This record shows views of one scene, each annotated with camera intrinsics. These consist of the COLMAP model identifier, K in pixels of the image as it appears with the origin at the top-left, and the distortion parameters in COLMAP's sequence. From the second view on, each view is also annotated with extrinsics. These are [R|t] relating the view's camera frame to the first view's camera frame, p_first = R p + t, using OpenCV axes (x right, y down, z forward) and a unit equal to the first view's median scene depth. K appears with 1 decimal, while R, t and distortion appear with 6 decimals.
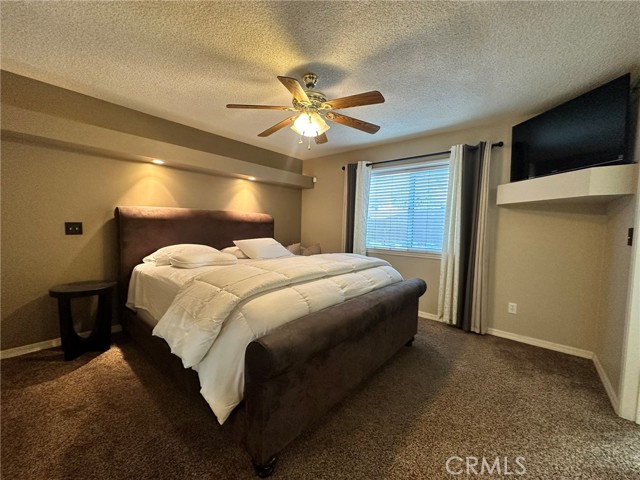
lens RADIAL K [[255.0, 0, 318.0], [0, 255.0, 241.2], [0, 0, 1]] dist [-0.002652, 0.000863]
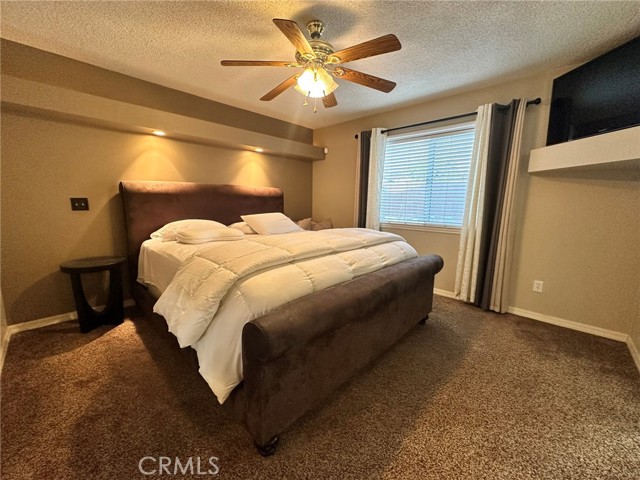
lens RADIAL K [[255.0, 0, 317.7], [0, 255.0, 240.8], [0, 0, 1]] dist [-0.002652, 0.000863]
pose [[0.998229, -0.001953, -0.059462, 0.021772], [0.007493, 0.995629, 0.093098, 0.005918], [0.059020, -0.093379, 0.993880, 0.053592]]
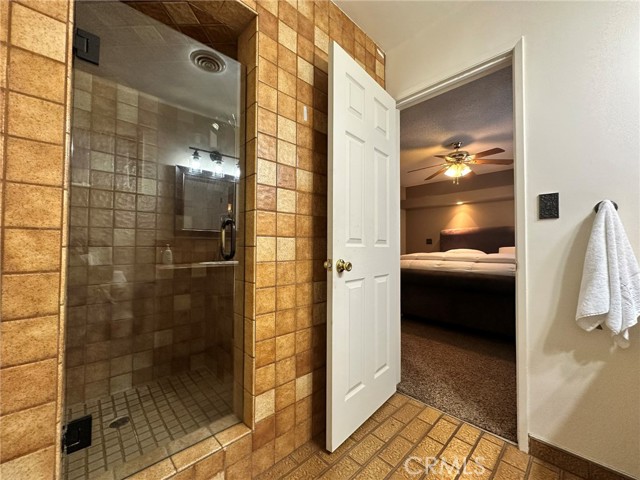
lens RADIAL K [[255.0, 0, 321.0], [0, 255.0, 239.6], [0, 0, 1]] dist [-0.002652, 0.000863]
pose [[-0.105300, -0.057337, -0.992786, 1.341030], [-0.070234, 0.996272, -0.050089, 0.109499], [0.991957, 0.064453, -0.108934, 0.263605]]
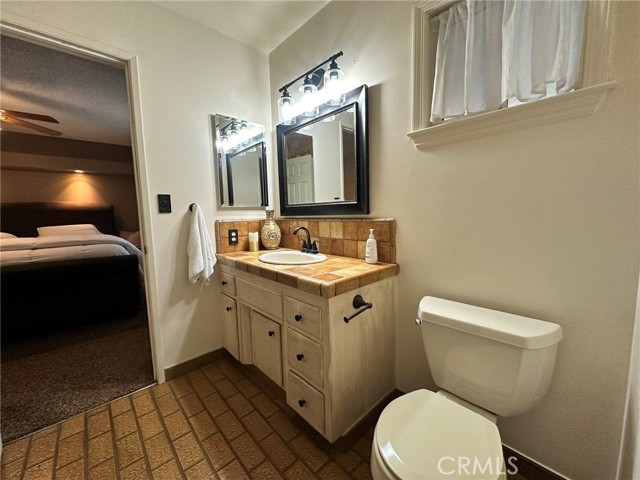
lens RADIAL K [[255.0, 0, 317.9], [0, 255.0, 240.8], [0, 0, 1]] dist [-0.002652, 0.000863]
pose [[0.990659, -0.039805, -0.130422, 1.300760], [0.045566, 0.998100, 0.041486, 0.081010], [0.128523, -0.047042, 0.990590, 0.036556]]
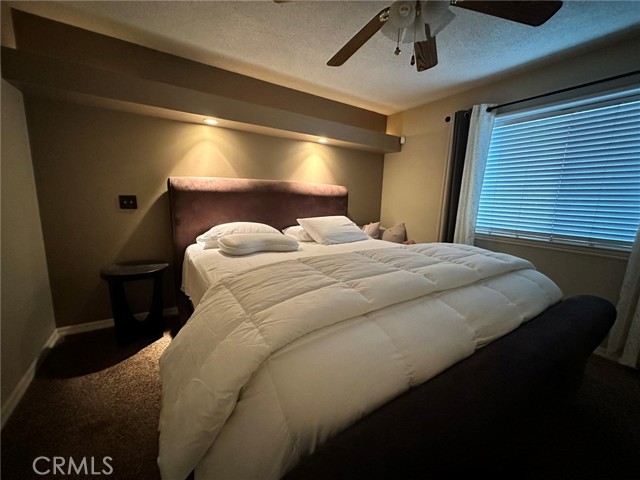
lens RADIAL K [[255.0, 0, 316.4], [0, 255.0, 239.3], [0, 0, 1]] dist [-0.002652, 0.000863]
pose [[0.956534, 0.050132, -0.287278, -0.046008], [-0.023283, 0.995097, 0.096126, -0.020529], [0.290688, -0.085259, 0.953012, 0.298280]]
